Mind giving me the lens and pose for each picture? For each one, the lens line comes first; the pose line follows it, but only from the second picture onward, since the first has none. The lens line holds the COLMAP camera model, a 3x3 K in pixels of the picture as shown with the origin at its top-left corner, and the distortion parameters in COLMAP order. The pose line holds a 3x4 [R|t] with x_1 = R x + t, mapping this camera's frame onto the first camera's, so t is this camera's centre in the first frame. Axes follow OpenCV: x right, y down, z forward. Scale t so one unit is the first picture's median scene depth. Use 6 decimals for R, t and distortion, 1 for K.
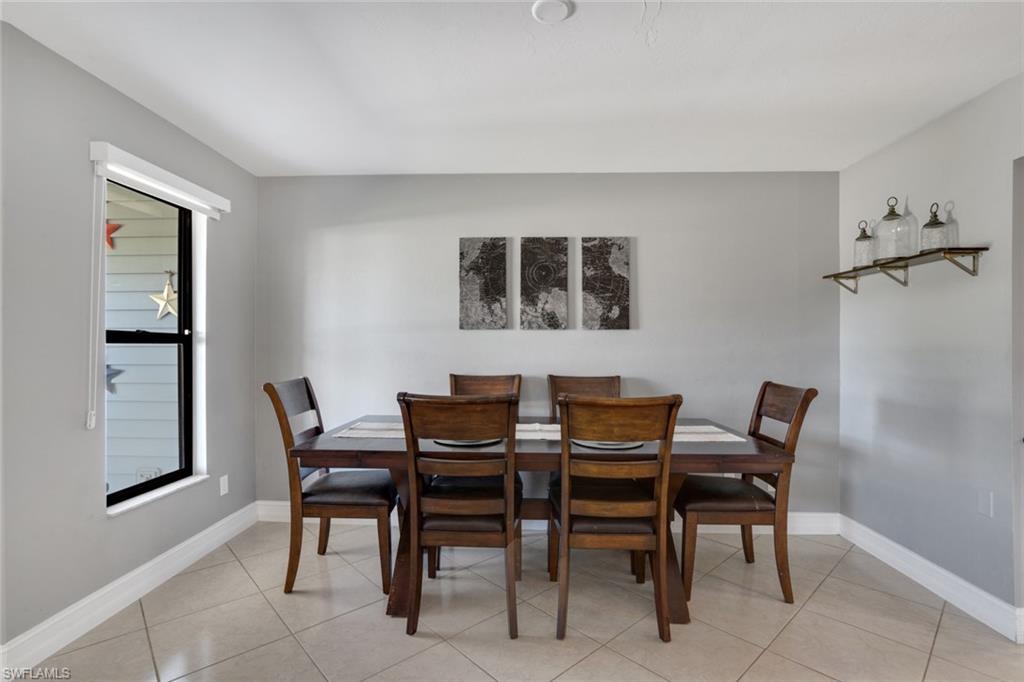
lens RADIAL K [[468.4, 0, 512.0], [0, 468.4, 341.0], [0, 0, 1]] dist [-0.020497, 0.000510]
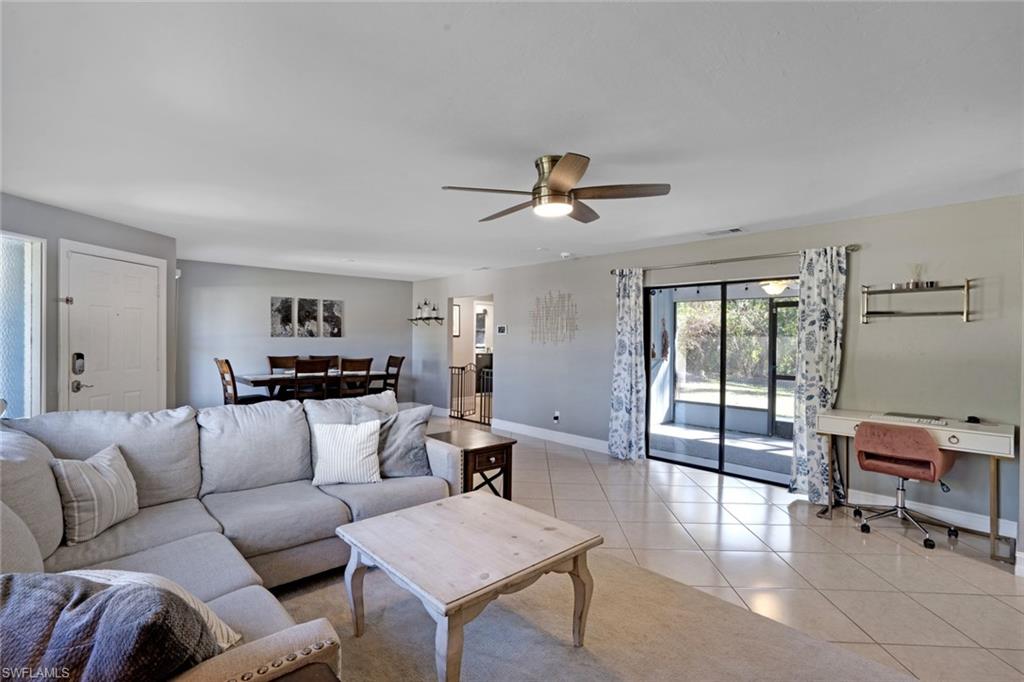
lens RADIAL K [[492.5, 0, 512.0], [0, 492.5, 341.0], [0, 0, 1]] dist [-0.053492, 0.036021]
pose [[0.708168, -0.001501, 0.706043, -0.963018], [-0.010981, 0.999853, 0.013140, -0.049546], [-0.705959, -0.017058, 0.708047, -1.524865]]
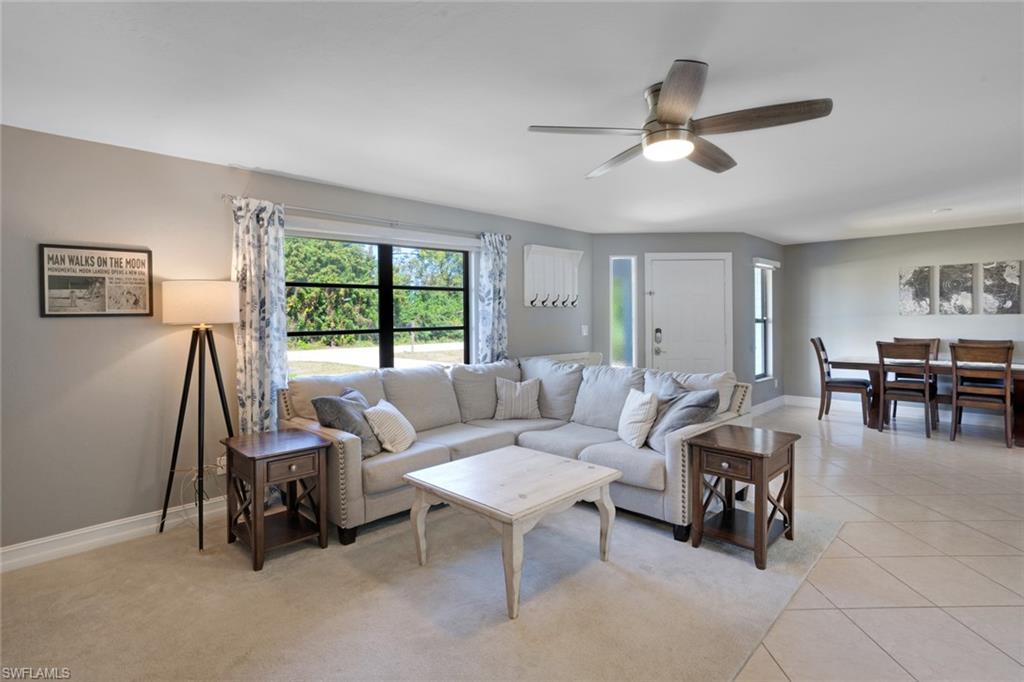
lens RADIAL K [[519.6, 0, 518.7], [0, 519.6, 317.9], [0, 0, 1]] dist [-0.001651, 0.000748]
pose [[0.750607, -0.006243, -0.660720, 0.127324], [0.015107, 0.999856, 0.007714, -0.053830], [0.660577, -0.015772, 0.750593, -1.687814]]
